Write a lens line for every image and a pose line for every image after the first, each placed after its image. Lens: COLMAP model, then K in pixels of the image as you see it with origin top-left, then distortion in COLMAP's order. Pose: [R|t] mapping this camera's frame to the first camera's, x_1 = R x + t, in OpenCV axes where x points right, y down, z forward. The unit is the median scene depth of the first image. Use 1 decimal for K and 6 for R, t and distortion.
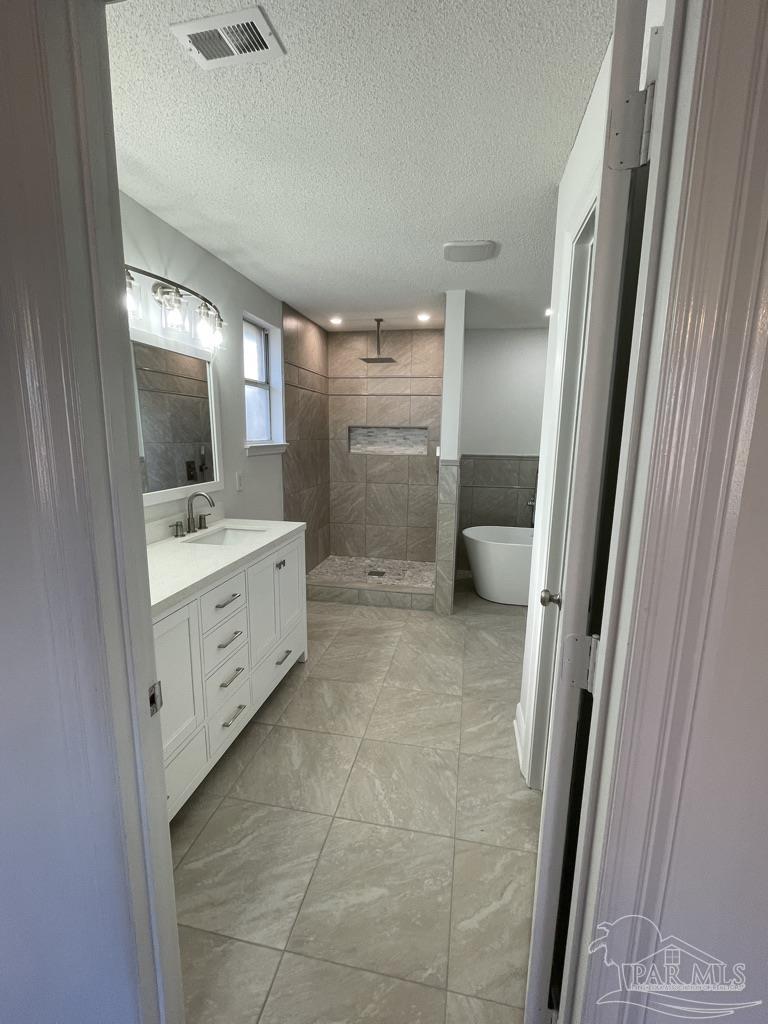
lens RADIAL K [[448.6, 0, 386.1], [0, 448.6, 513.9], [0, 0, 1]] dist [0.000665, -0.001505]
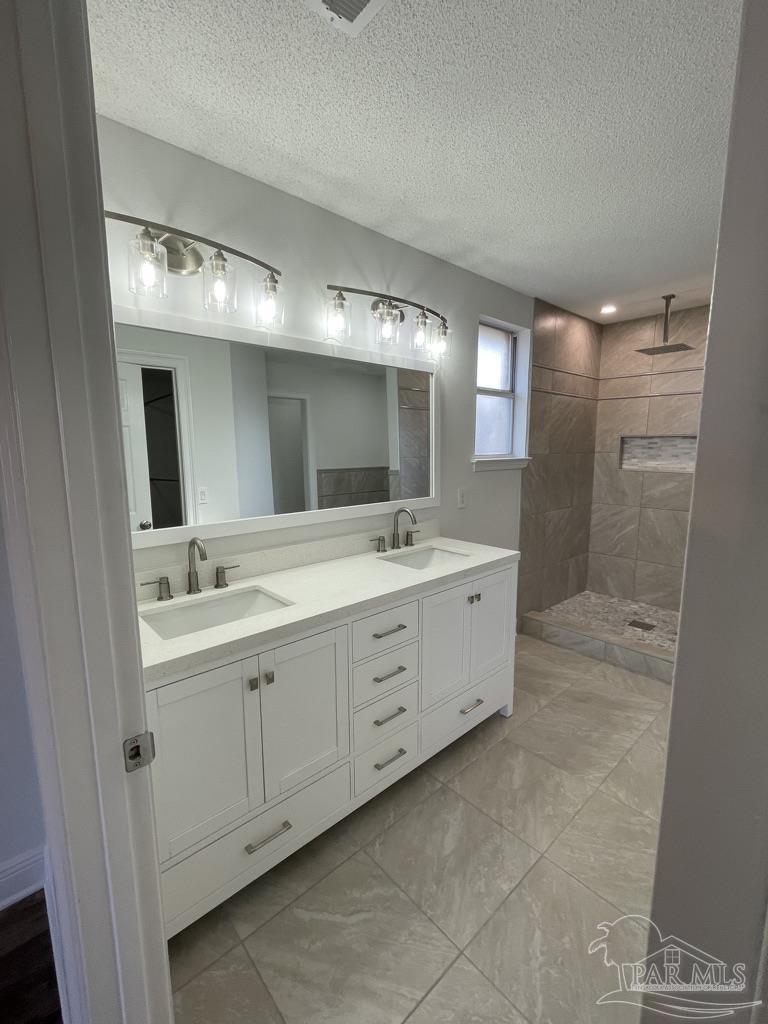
lens RADIAL K [[448.6, 0, 383.2], [0, 448.6, 513.1], [0, 0, 1]] dist [0.000665, -0.001505]
pose [[0.802386, 0.071962, -0.592451, 0.105978], [-0.091359, 0.995814, -0.002774, -0.027081], [0.589772, 0.056352, 0.805601, 0.171736]]
